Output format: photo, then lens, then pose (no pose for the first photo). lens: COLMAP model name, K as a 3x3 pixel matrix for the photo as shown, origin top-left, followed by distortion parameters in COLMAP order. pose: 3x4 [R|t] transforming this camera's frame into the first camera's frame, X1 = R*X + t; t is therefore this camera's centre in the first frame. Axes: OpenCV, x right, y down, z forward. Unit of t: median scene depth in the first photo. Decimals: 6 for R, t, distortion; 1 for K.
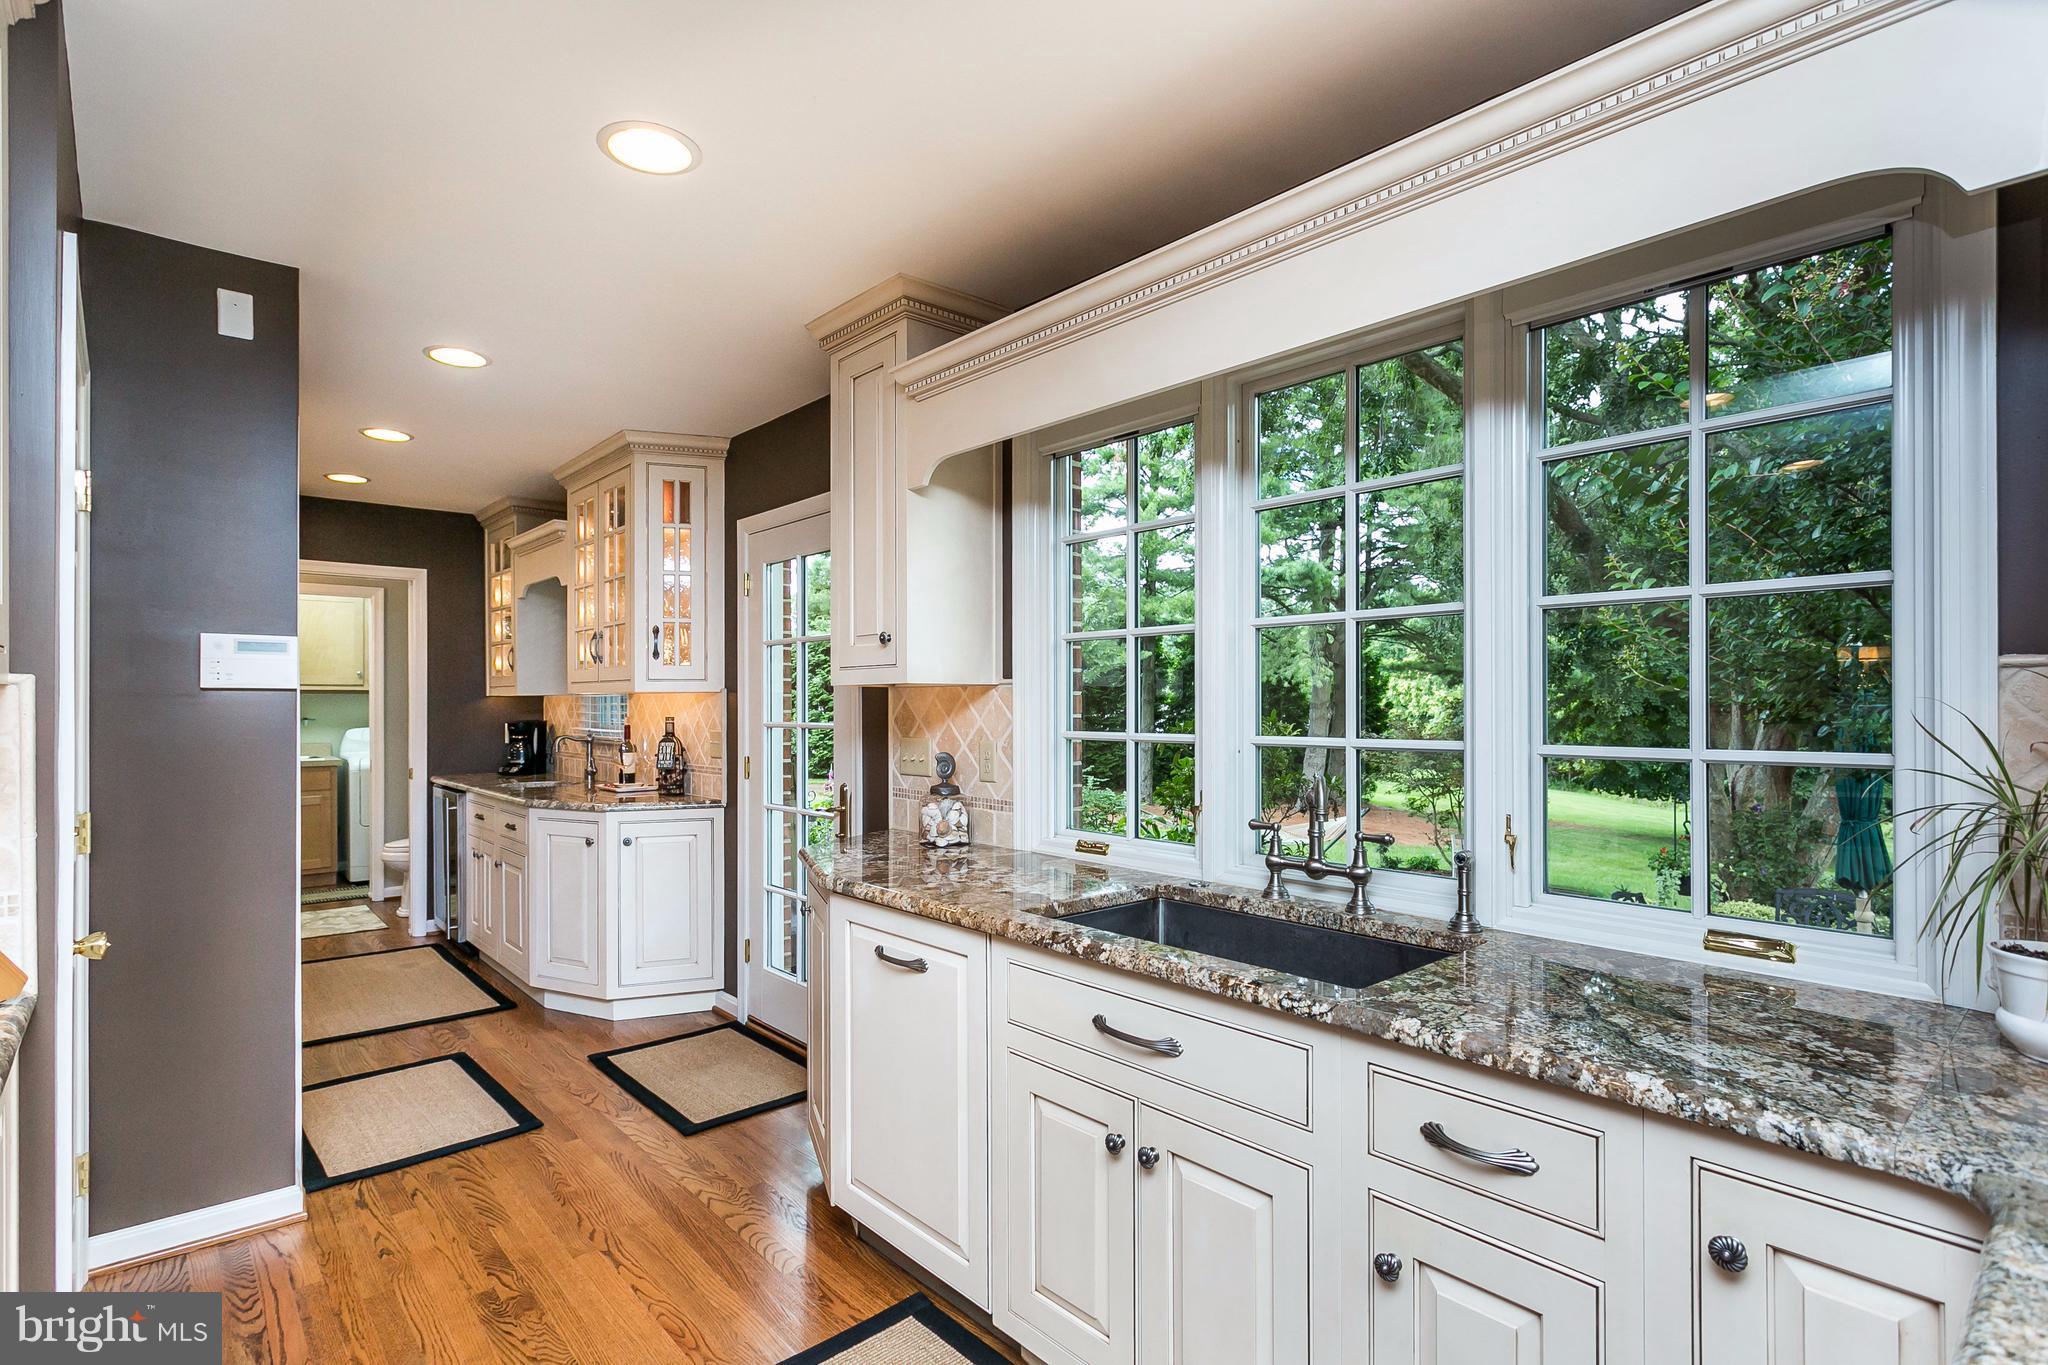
lens RADIAL K [[993.5, 0, 1018.0], [0, 993.5, 701.1], [0, 0, 1]] dist [0.001376, 0.001468]
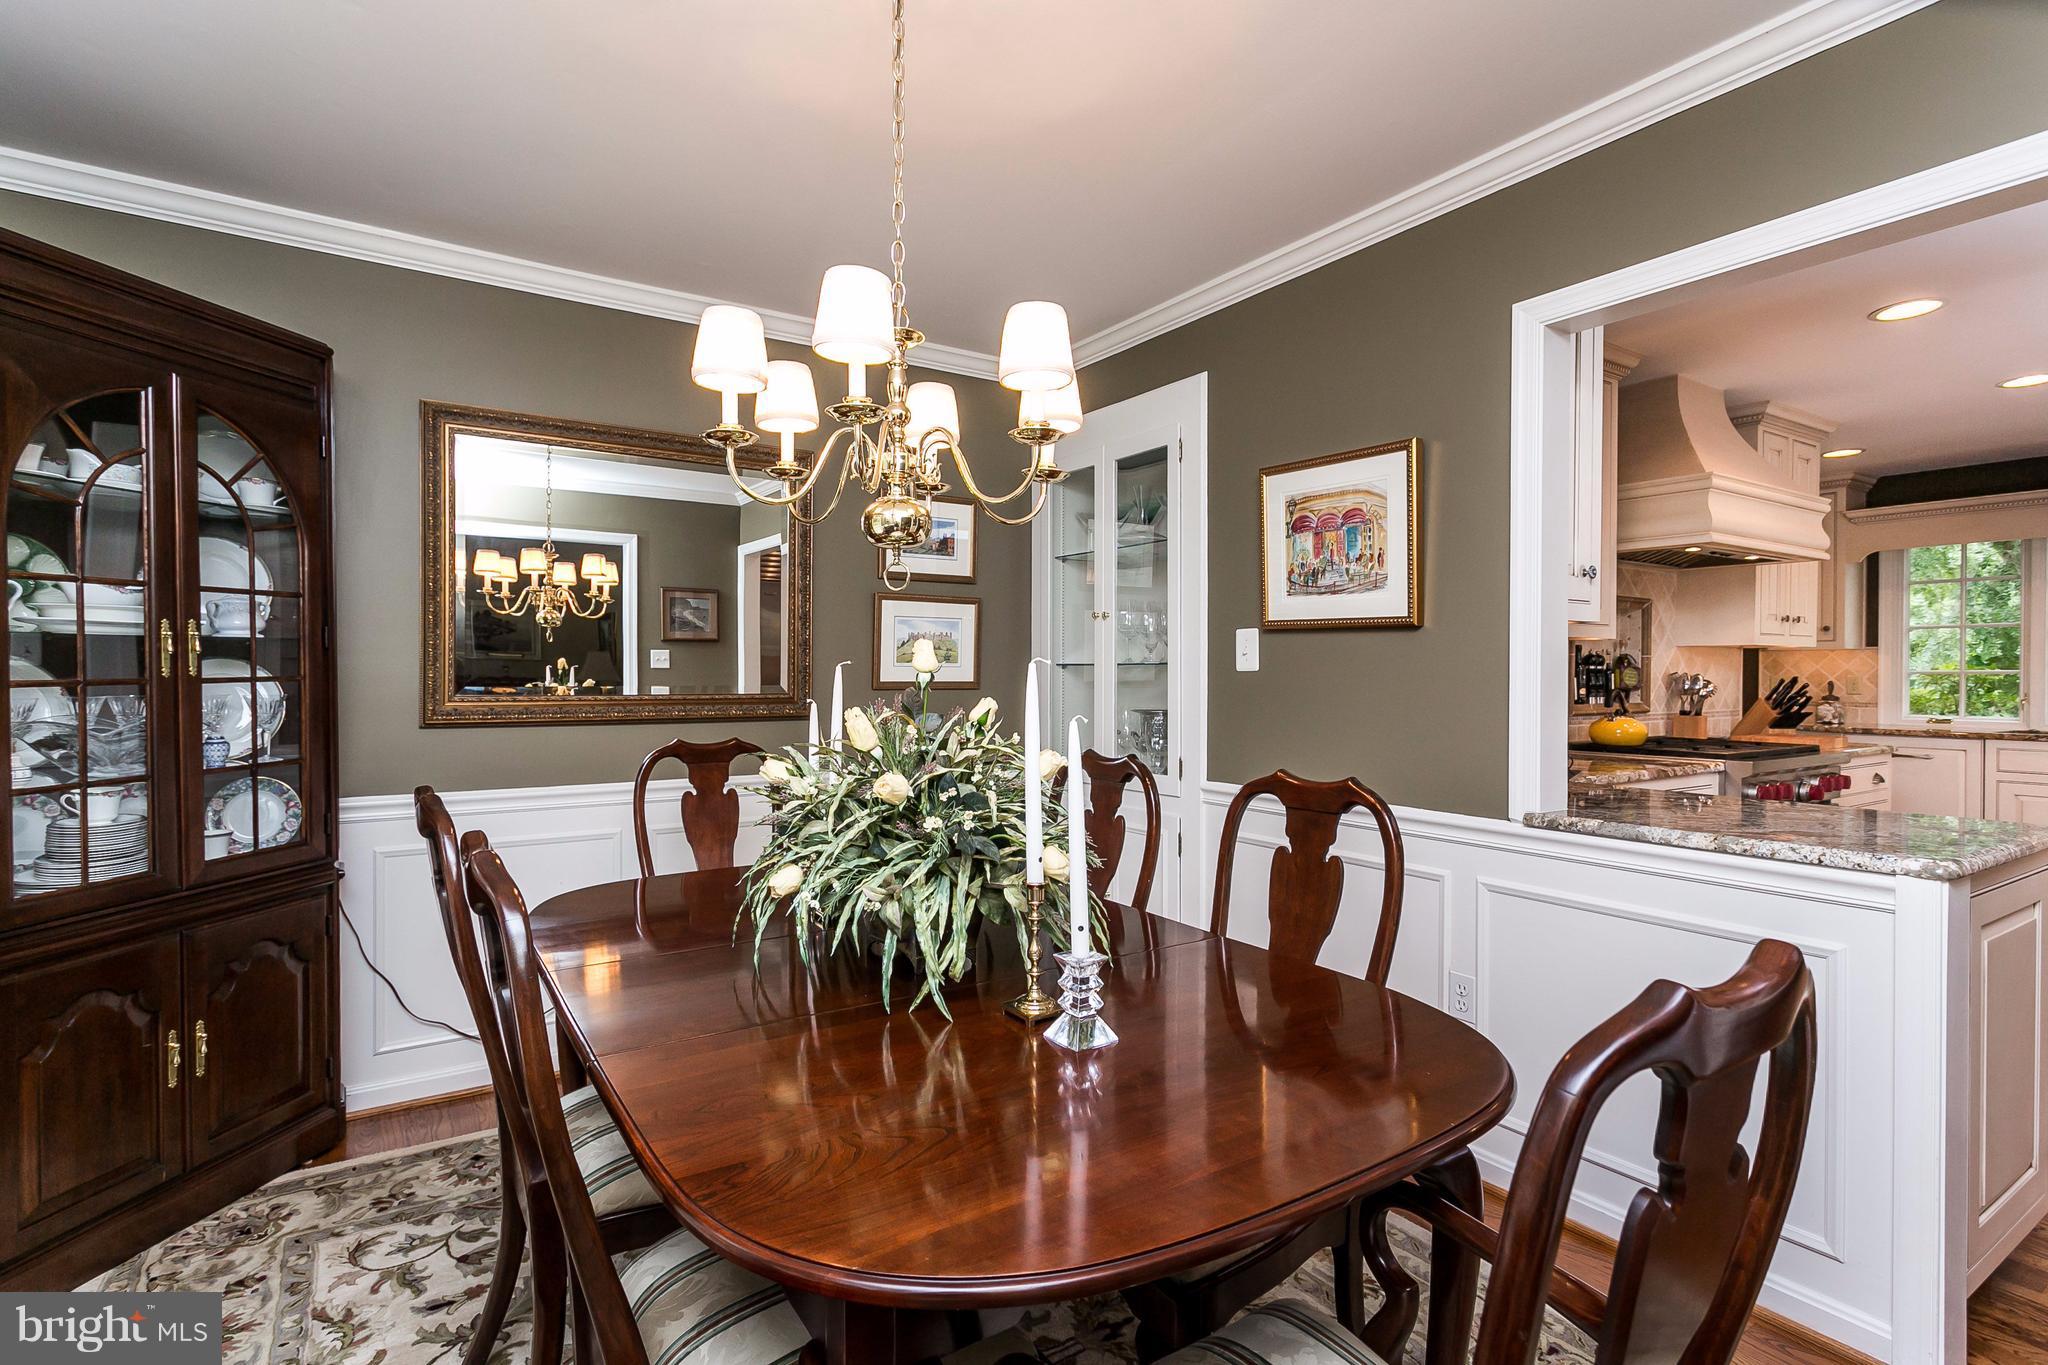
lens RADIAL K [[993.5, 0, 1035.7], [0, 993.5, 675.0], [0, 0, 1]] dist [0.001376, 0.001468]
pose [[0.988376, 0.004000, -0.151976, -0.751295], [-0.002791, 0.999963, 0.008167, 0.010561], [0.152003, -0.007648, 0.988350, -0.739125]]
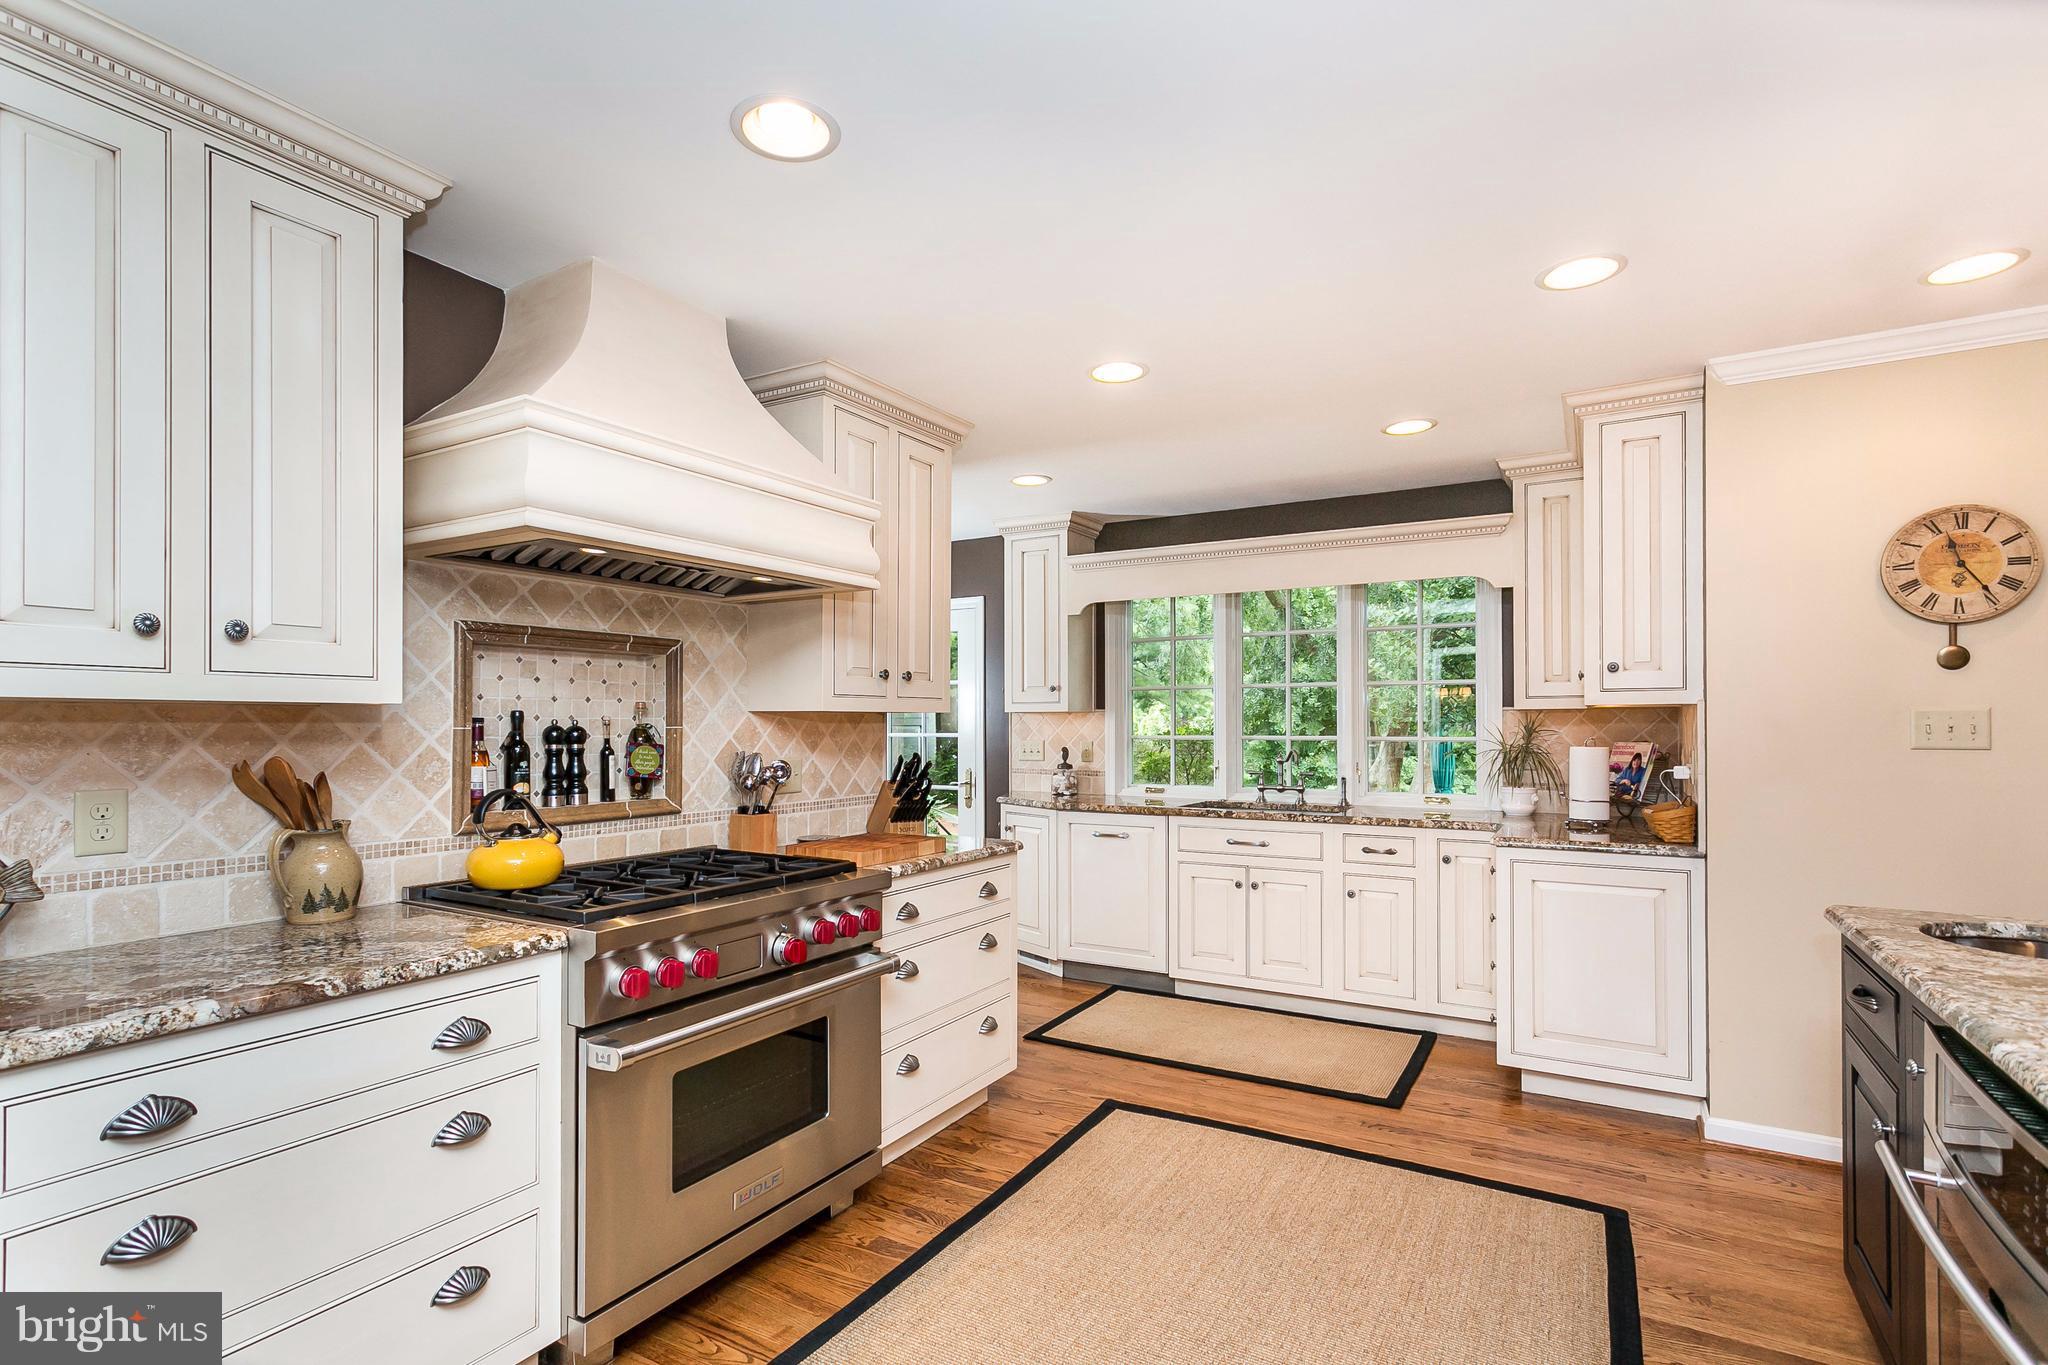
lens RADIAL K [[993.5, 0, 1025.4], [0, 993.5, 716.9], [0, 0, 1]] dist [0.001376, 0.001468]
pose [[0.951849, 0.002447, 0.306557, -0.473555], [-0.002105, 0.999997, -0.001446, -0.000900], [-0.306559, 0.000731, 0.951851, -0.512641]]
